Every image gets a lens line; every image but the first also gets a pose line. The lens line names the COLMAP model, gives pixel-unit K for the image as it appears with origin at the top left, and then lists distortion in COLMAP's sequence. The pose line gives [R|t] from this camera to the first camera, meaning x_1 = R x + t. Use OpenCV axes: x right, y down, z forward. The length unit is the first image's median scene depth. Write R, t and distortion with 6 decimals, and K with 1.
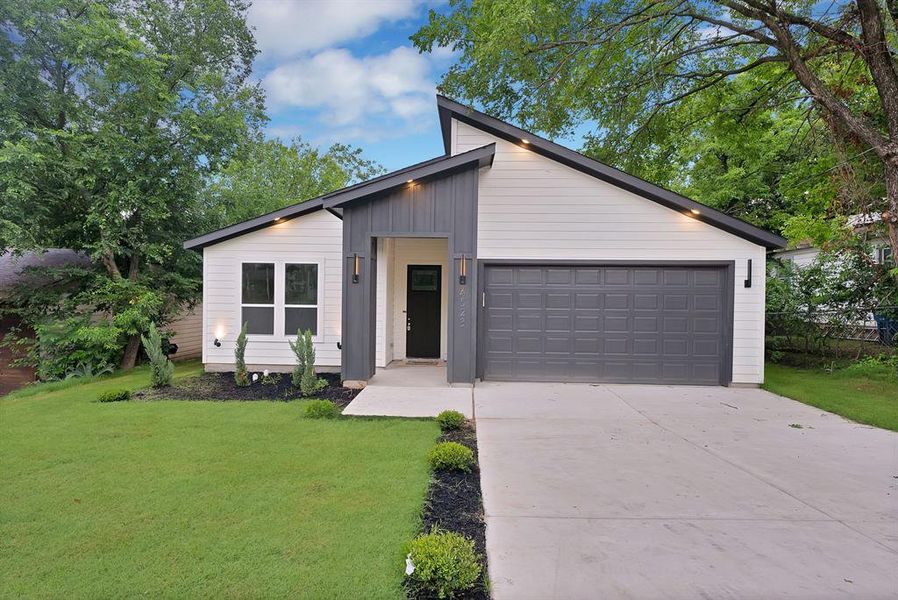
lens RADIAL K [[455.6, 0, 449.1], [0, 455.6, 302.0], [0, 0, 1]] dist [0.015878, 0.000172]
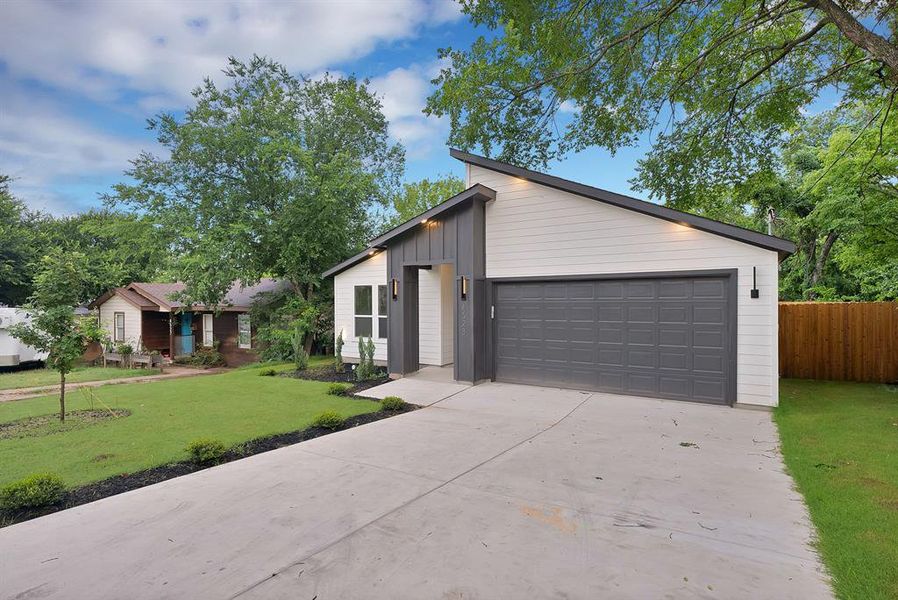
lens RADIAL K [[455.6, 0, 449.2], [0, 455.6, 301.2], [0, 0, 1]] dist [0.015878, 0.000172]
pose [[0.865048, -0.015804, -0.501441, 0.578495], [0.012689, 0.999873, -0.009623, -0.024491], [0.501529, 0.001961, 0.865138, -0.077173]]
